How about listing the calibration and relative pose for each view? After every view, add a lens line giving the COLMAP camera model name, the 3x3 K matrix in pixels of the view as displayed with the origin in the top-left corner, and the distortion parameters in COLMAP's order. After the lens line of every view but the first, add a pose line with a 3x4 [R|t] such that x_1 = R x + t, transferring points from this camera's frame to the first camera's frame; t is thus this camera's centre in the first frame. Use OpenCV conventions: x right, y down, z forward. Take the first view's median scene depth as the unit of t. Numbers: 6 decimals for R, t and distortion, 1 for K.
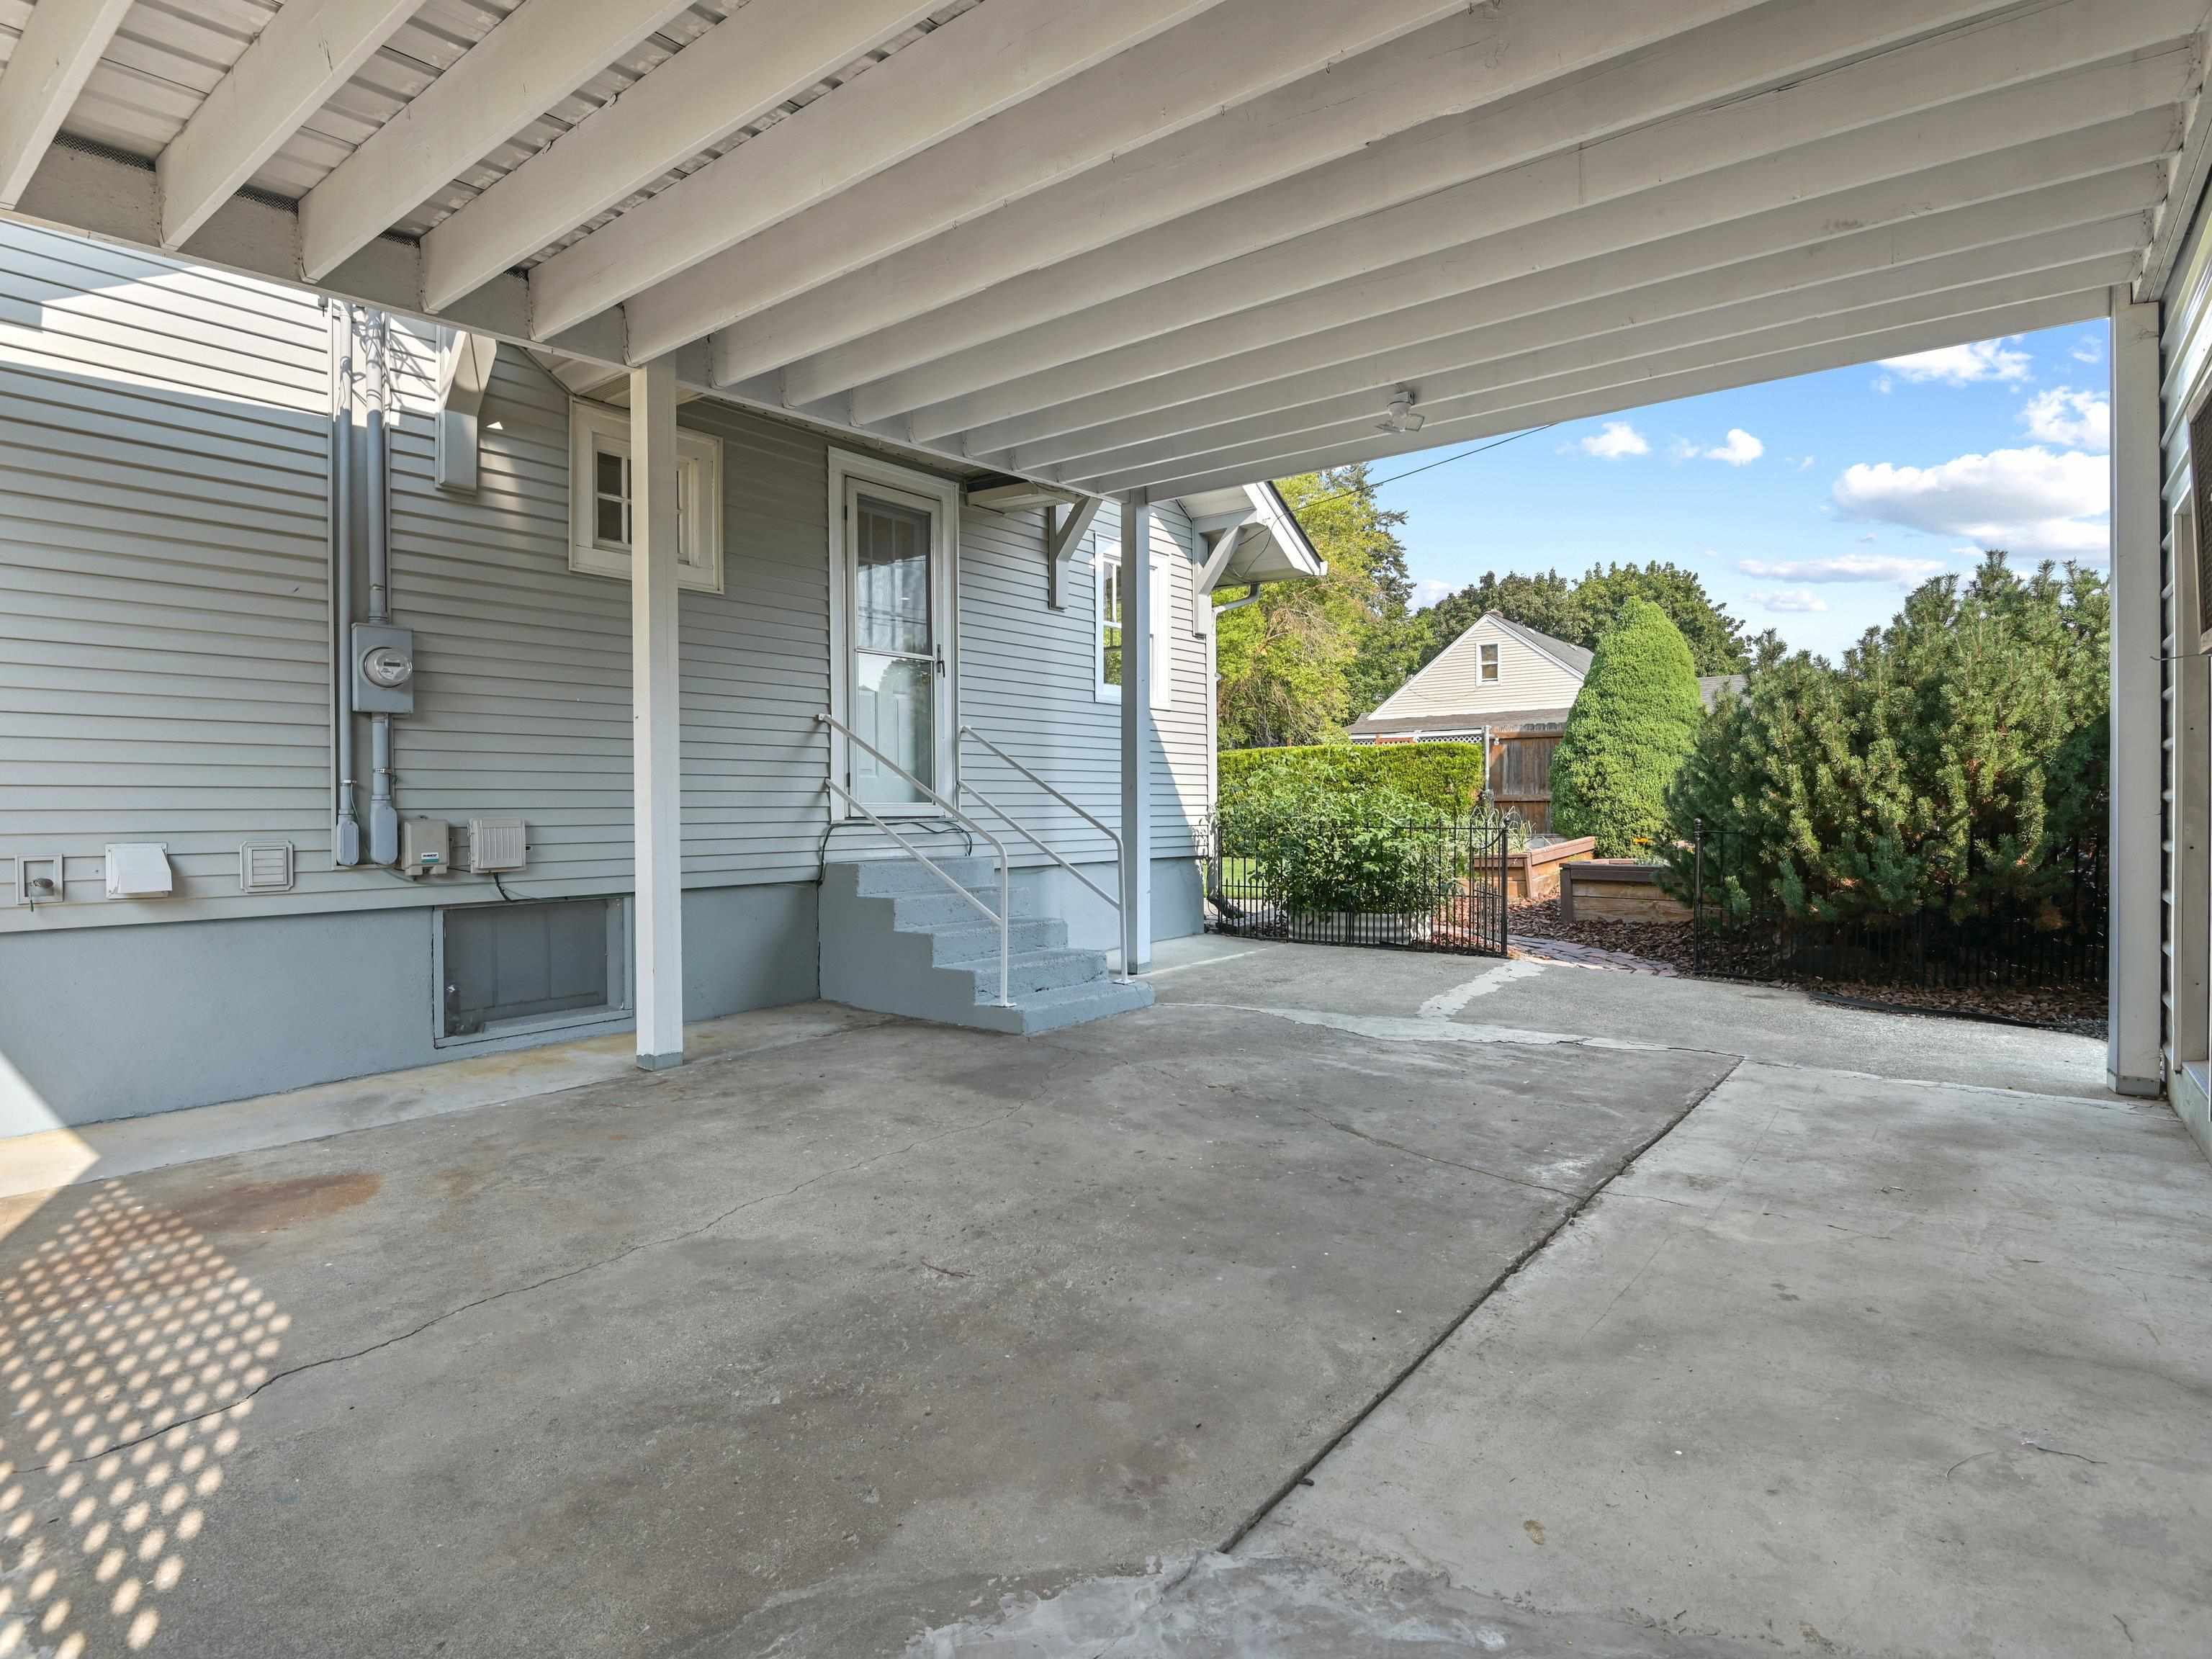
lens RADIAL K [[1157.7, 0, 1101.5], [0, 1157.7, 818.7], [0, 0, 1]] dist [-0.016684, -0.003128]
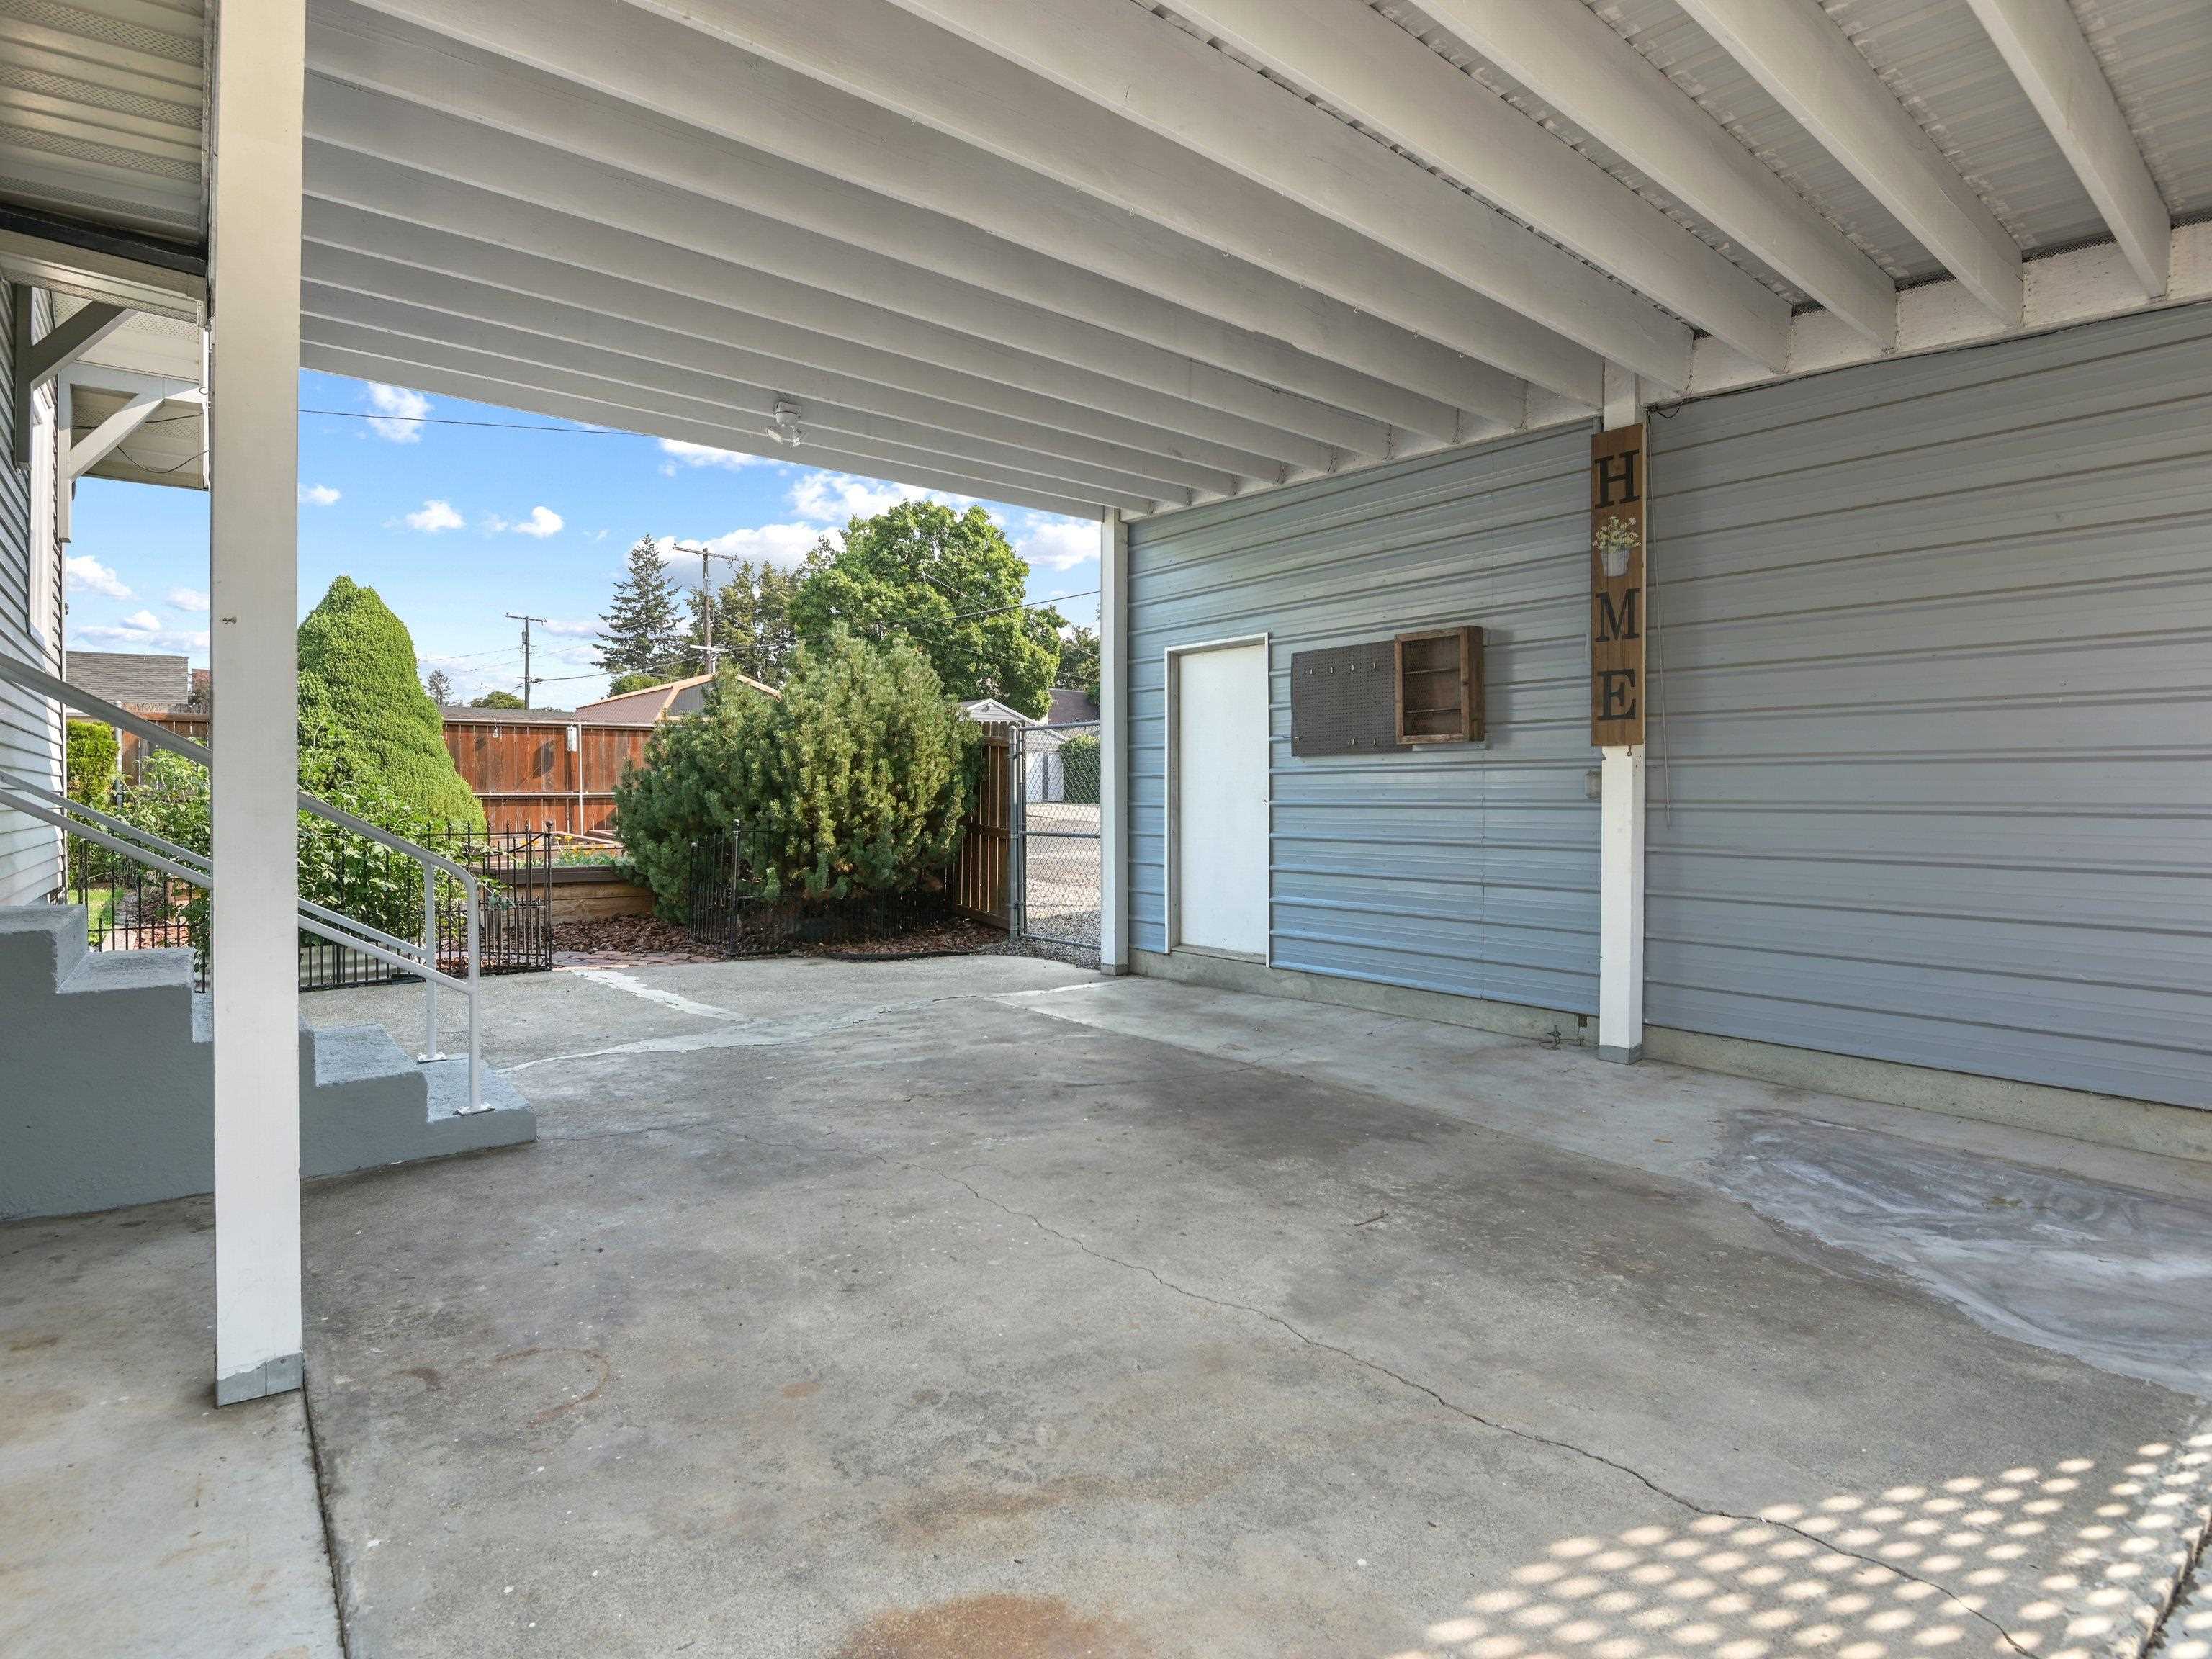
lens RADIAL K [[1148.1, 0, 1099.0], [0, 1148.1, 825.3], [0, 0, 1]] dist [-0.006667, -0.005807]
pose [[0.232804, -0.016550, 0.972383, -1.194838], [0.006993, 0.999858, 0.015343, -0.023844], [-0.972499, 0.003228, 0.232886, 0.902770]]
